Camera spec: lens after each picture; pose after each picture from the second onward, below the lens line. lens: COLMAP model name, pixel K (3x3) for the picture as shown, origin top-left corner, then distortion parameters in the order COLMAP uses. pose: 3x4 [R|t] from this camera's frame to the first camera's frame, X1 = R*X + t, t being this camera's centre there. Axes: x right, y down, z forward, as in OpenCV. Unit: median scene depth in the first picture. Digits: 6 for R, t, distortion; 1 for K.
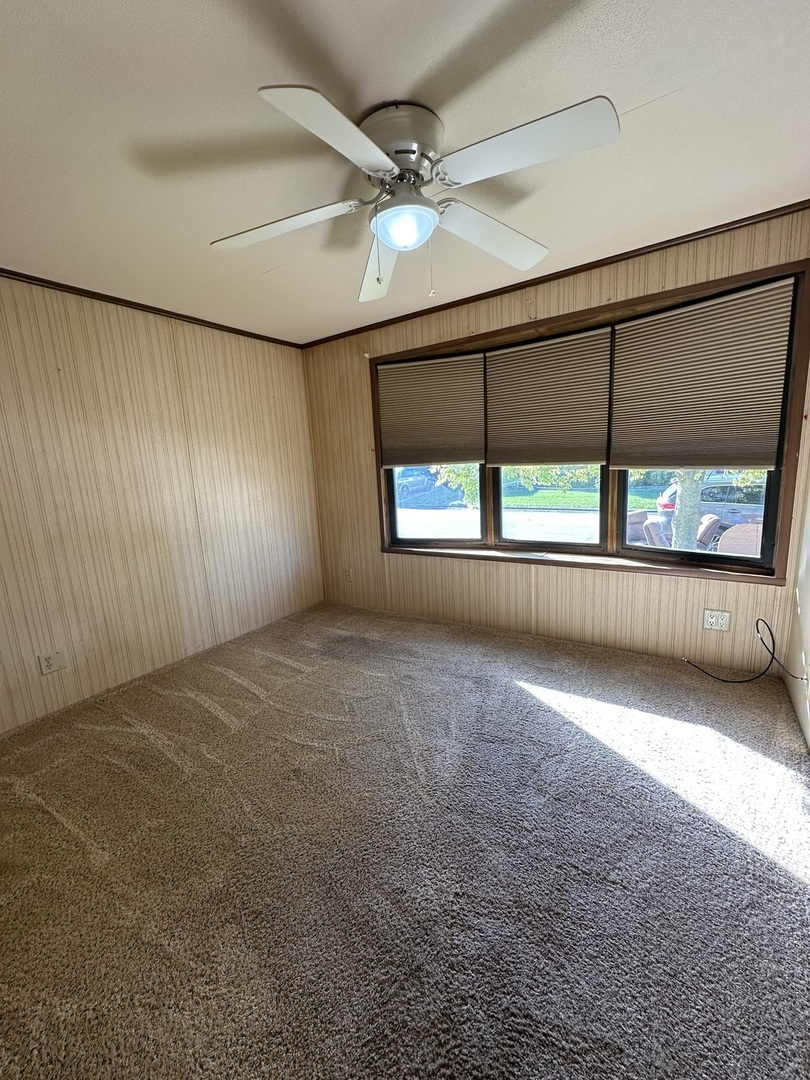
lens RADIAL K [[431.3, 0, 405.5], [0, 431.3, 542.0], [0, 0, 1]] dist [-0.002899, 0.000443]
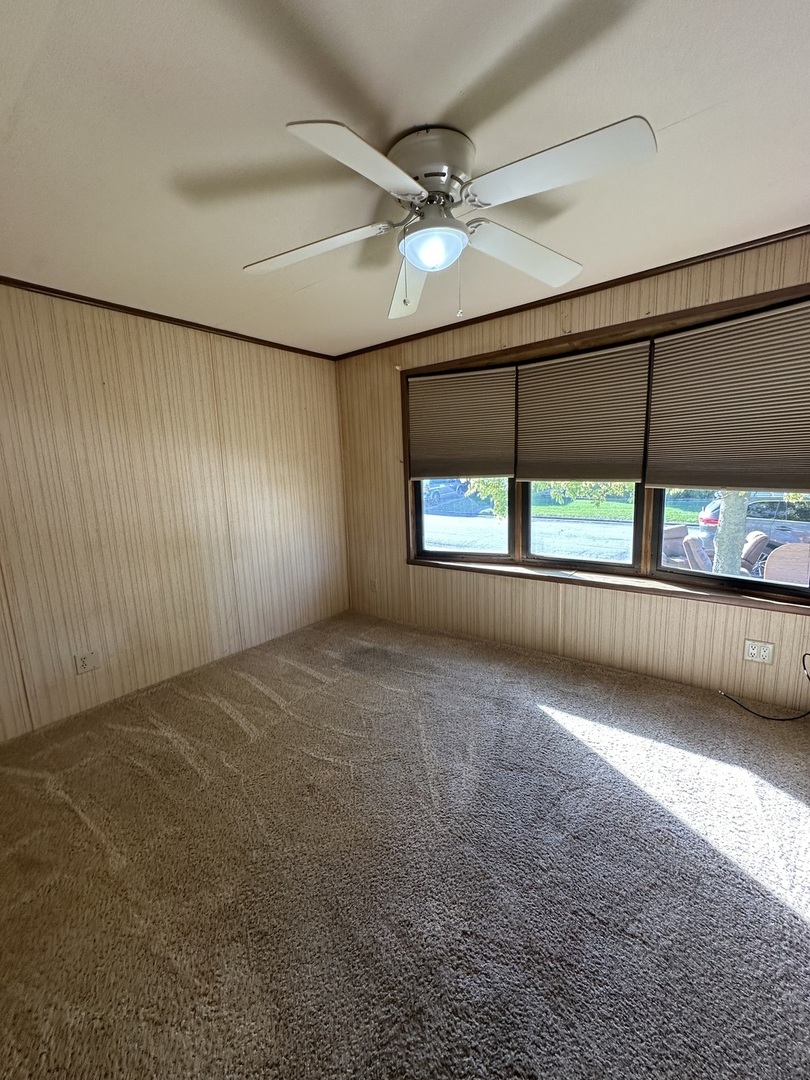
lens RADIAL K [[431.3, 0, 405.4], [0, 431.3, 541.9], [0, 0, 1]] dist [-0.002899, 0.000443]
pose [[0.997047, 0.030155, -0.070620, 0.015749], [-0.031000, 0.999460, -0.010903, -0.026060], [0.070253, 0.013060, 0.997444, 0.007706]]
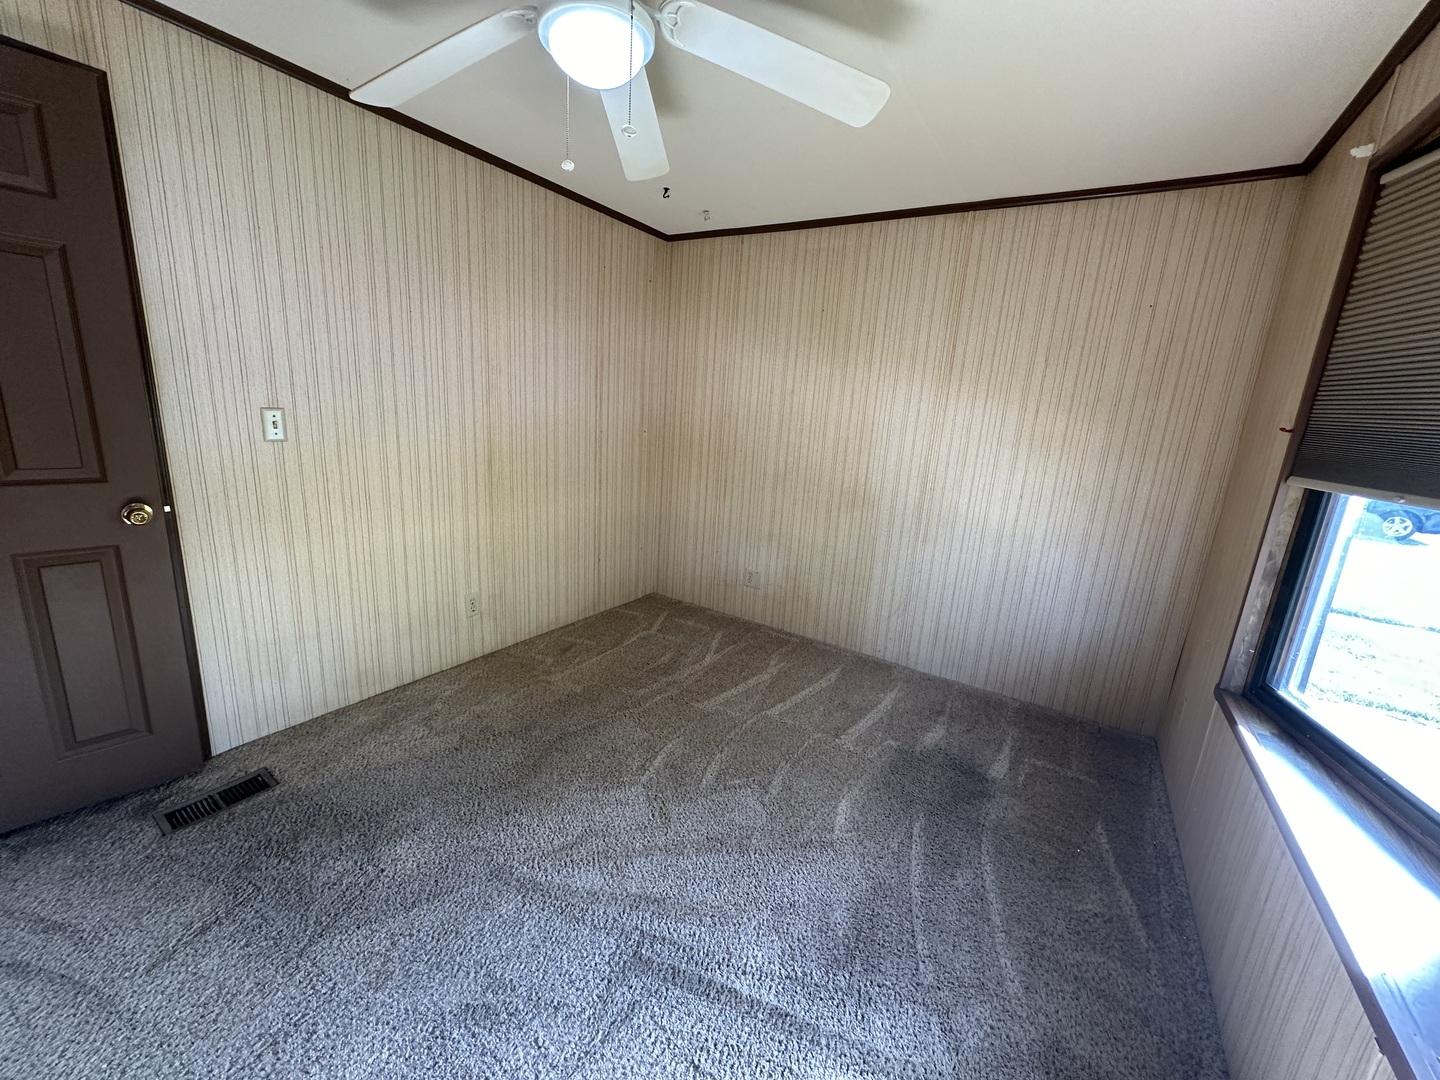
lens RADIAL K [[575.1, 0, 721.2], [0, 575.1, 542.0], [0, 0, 1]] dist [-0.002899, 0.000443]
pose [[0.010579, 0.287986, -0.957576, 0.635299], [-0.246828, 0.928749, 0.276589, -0.220917], [0.969002, 0.233430, 0.080908, 0.815811]]
